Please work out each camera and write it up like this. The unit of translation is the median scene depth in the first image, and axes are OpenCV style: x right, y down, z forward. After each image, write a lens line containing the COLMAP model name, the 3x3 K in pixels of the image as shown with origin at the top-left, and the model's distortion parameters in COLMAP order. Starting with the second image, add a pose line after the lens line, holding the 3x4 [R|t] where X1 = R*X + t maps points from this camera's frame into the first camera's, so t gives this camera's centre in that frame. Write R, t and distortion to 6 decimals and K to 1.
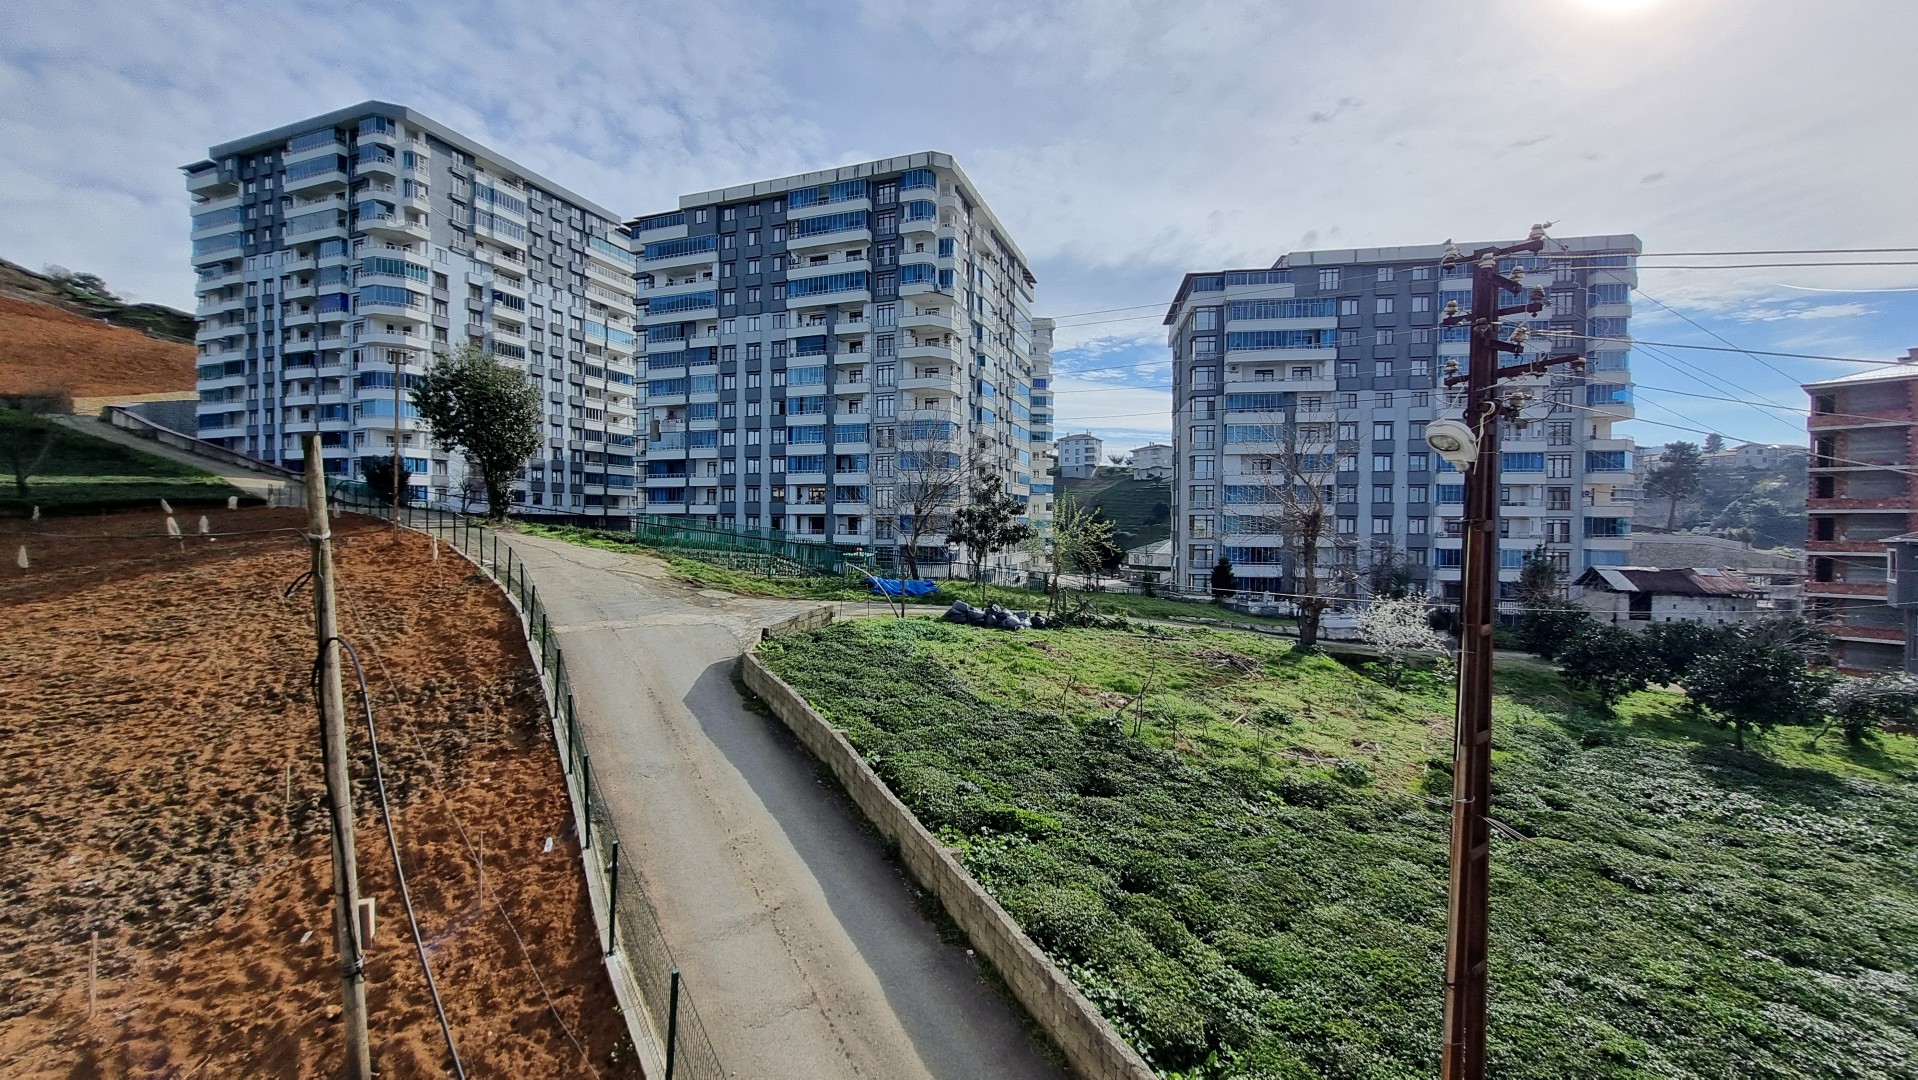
lens RADIAL K [[747.7, 0, 936.6], [0, 747.7, 536.7], [0, 0, 1]] dist [-0.000138, 0.000246]
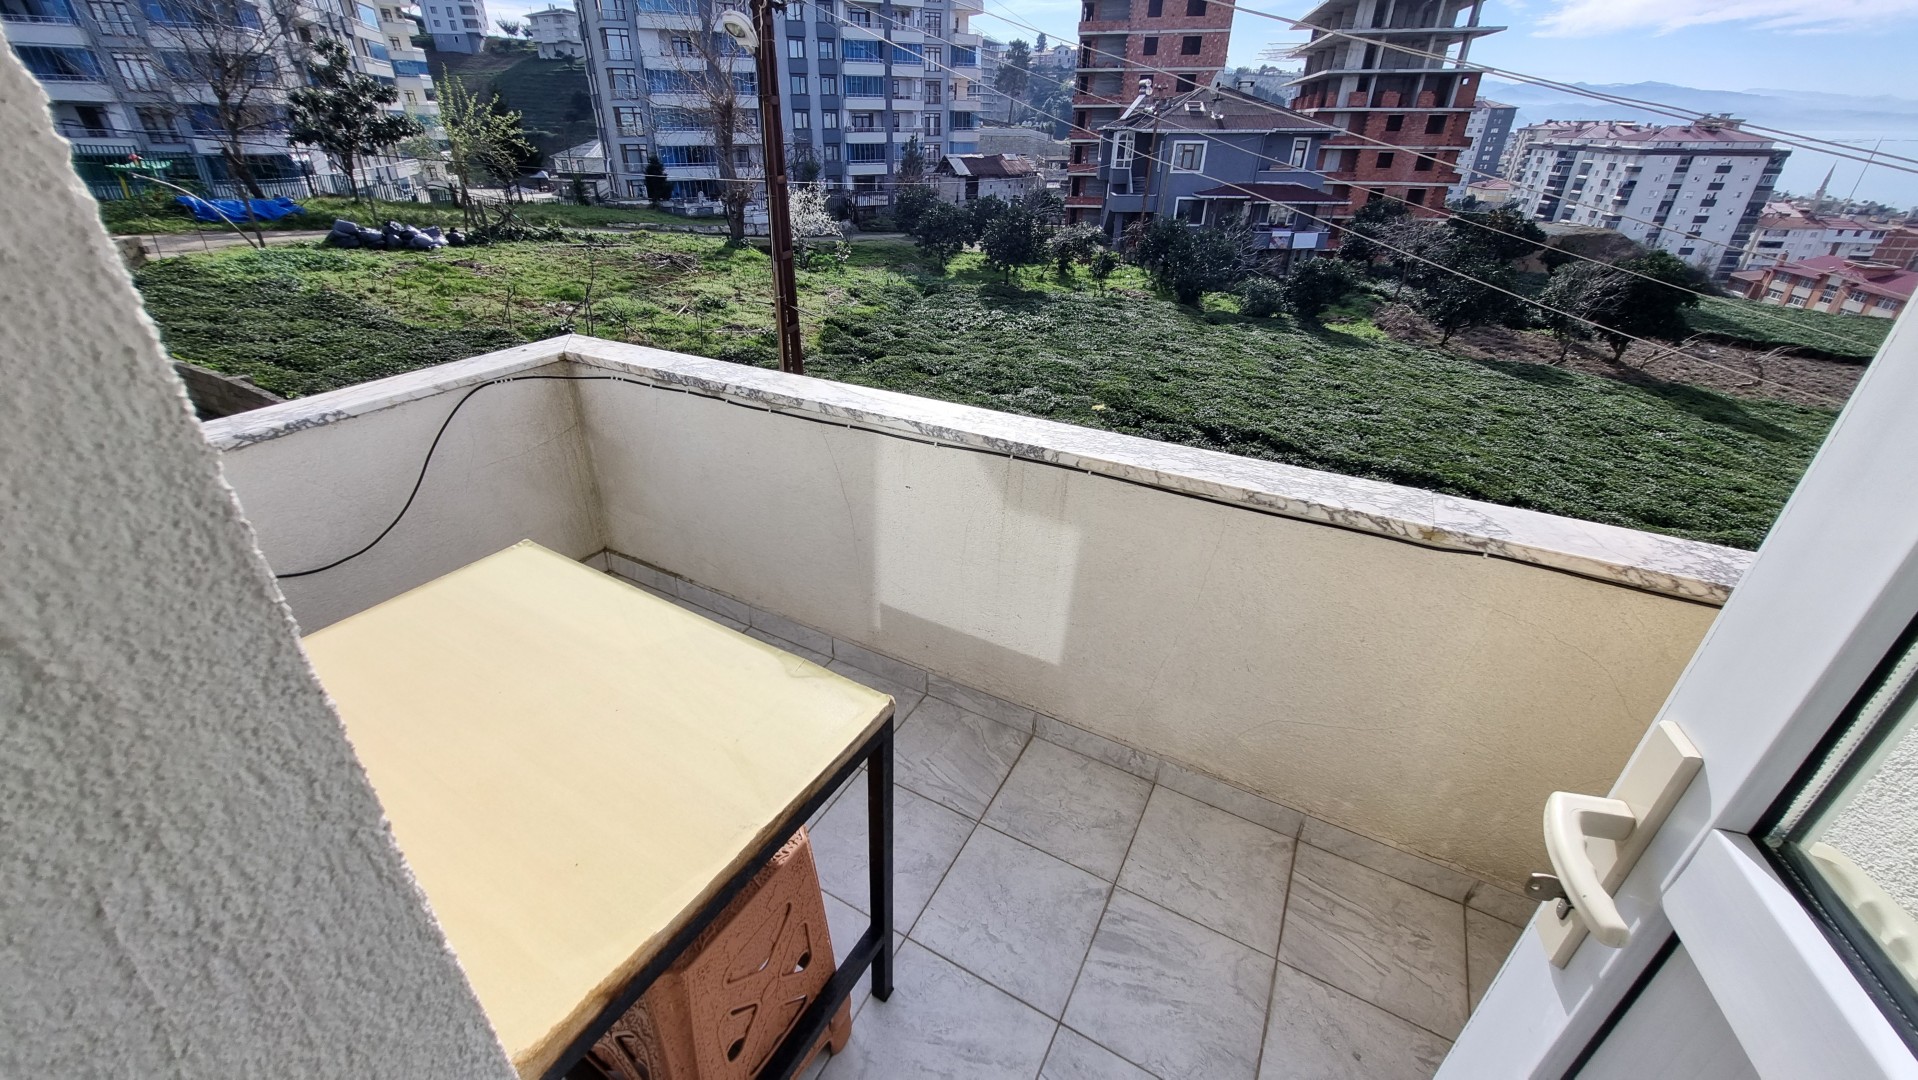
lens RADIAL K [[745.0, 0, 933.3], [0, 745.0, 532.9], [0, 0, 1]] dist [0.001597, -0.002347]
pose [[0.779771, -0.305798, 0.546301, -0.013608], [0.014186, 0.881002, 0.472901, 0.009324], [-0.625904, -0.361004, 0.691318, -0.101107]]
